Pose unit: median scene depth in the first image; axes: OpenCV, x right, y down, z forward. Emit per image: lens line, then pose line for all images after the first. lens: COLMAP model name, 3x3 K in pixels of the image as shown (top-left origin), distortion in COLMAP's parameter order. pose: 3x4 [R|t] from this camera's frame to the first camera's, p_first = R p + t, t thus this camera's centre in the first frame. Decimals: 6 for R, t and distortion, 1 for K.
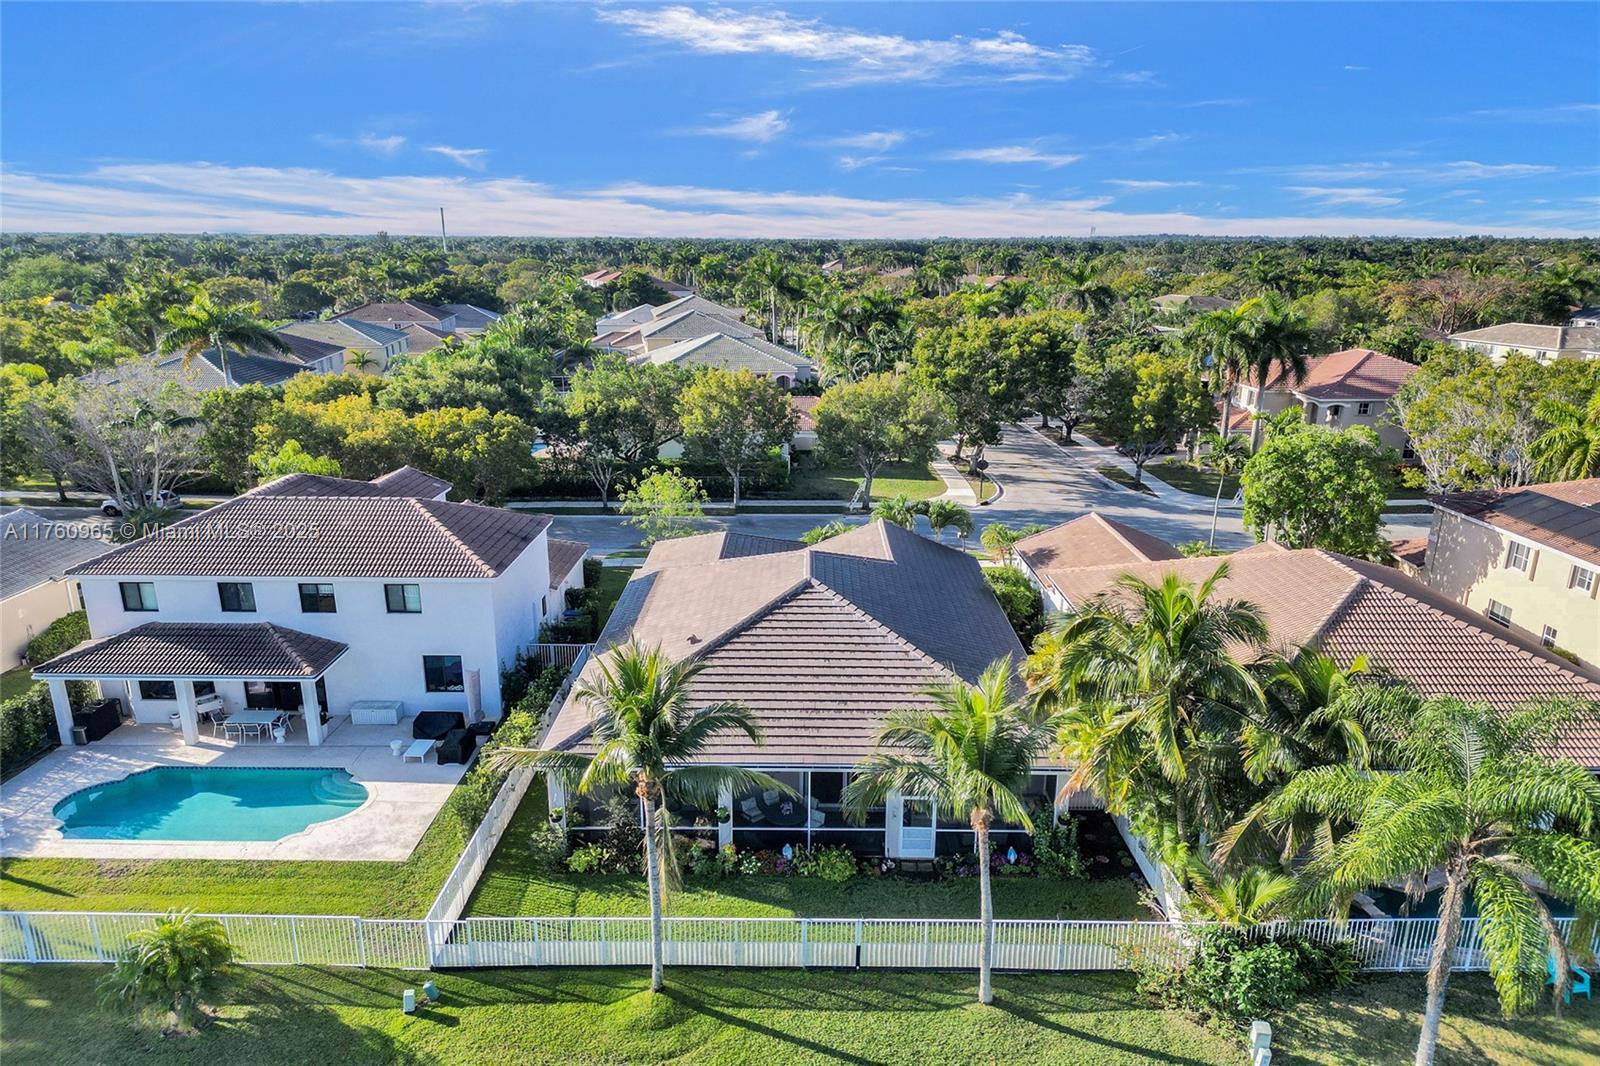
lens RADIAL K [[1115.5, 0, 799.9], [0, 1115.5, 517.2], [0, 0, 1]] dist [0.009538, -0.010259]
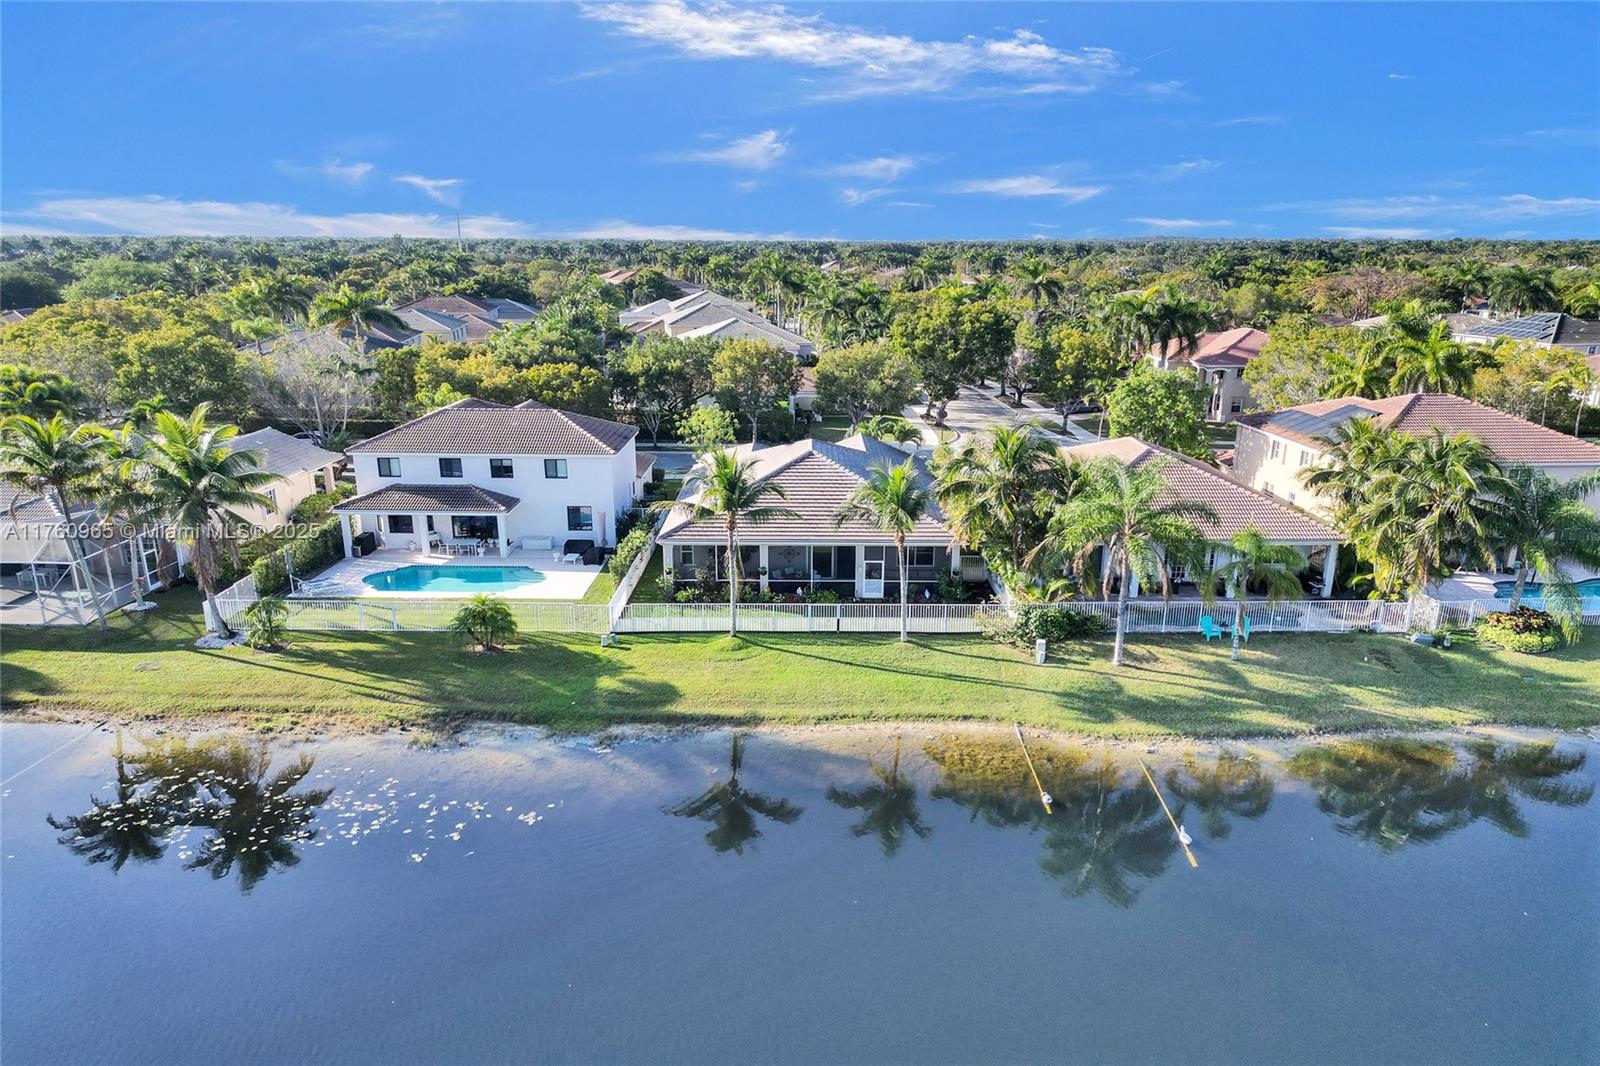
lens RADIAL K [[1115.5, 0, 797.6], [0, 1115.5, 536.7], [0, 0, 1]] dist [0.009538, -0.010259]
pose [[1.000000, -0.000406, -0.000666, -0.006003], [0.000416, 0.999884, 0.015219, 0.084670], [0.000660, -0.015219, 0.999884, -0.340871]]
